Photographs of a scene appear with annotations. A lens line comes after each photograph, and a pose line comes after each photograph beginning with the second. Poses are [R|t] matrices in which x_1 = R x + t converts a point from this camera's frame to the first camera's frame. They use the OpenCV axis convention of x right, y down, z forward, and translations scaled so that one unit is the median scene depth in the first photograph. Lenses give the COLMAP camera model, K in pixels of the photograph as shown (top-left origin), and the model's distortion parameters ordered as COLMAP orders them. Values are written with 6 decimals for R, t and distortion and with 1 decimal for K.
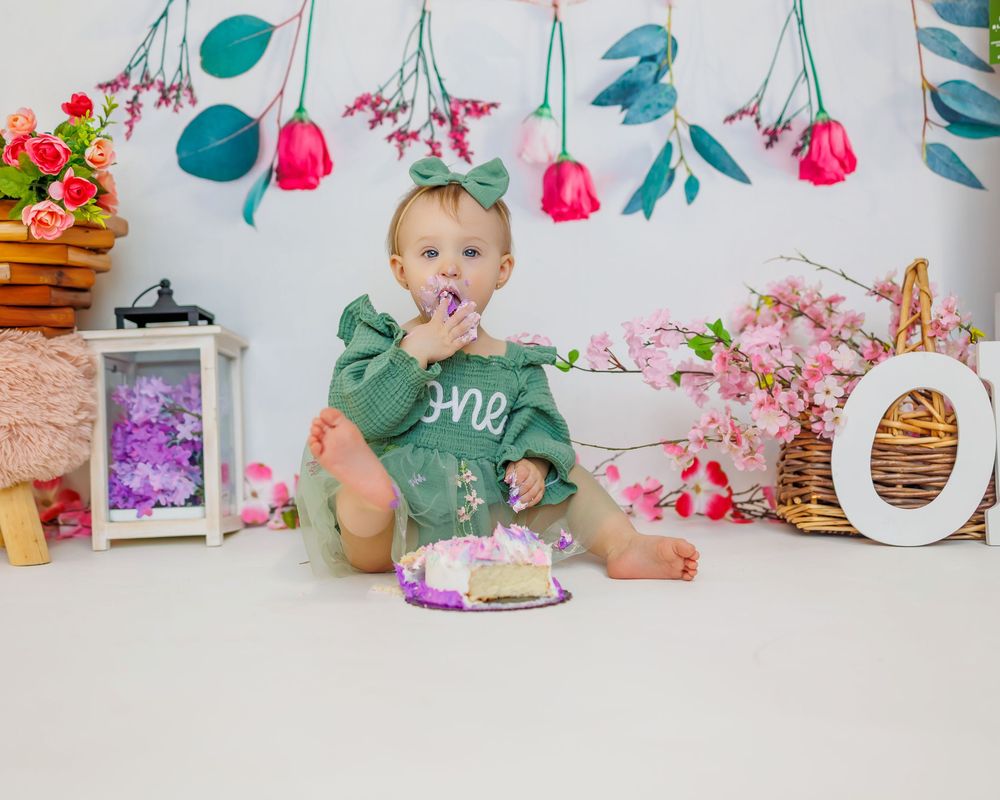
lens RADIAL K [[1340.9, 0, 498.6], [0, 1340.9, 453.2], [0, 0, 1]] dist [0.013311, -0.017389]
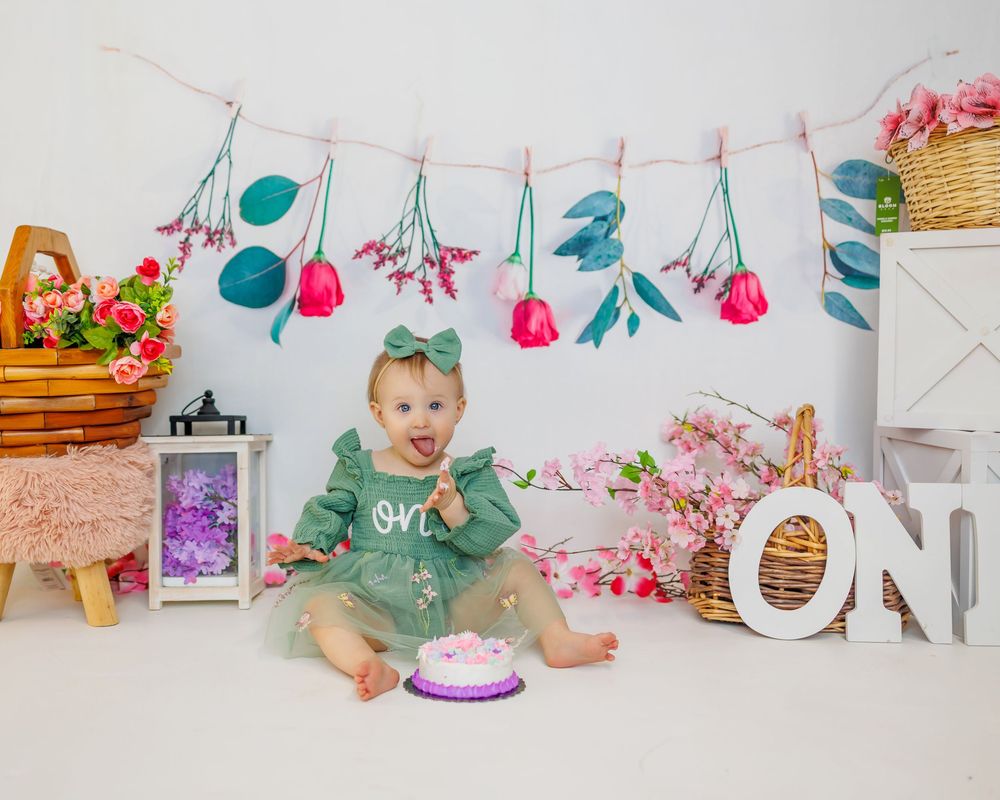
lens RADIAL K [[1402.0, 0, 454.7], [0, 1402.0, 376.9], [0, 0, 1]] dist [0.007150, -0.023500]
pose [[0.999434, 0.026690, -0.020476, 0.007286], [-0.026237, 0.999412, 0.022078, -0.172989], [0.021053, -0.021528, 0.999547, -0.296172]]
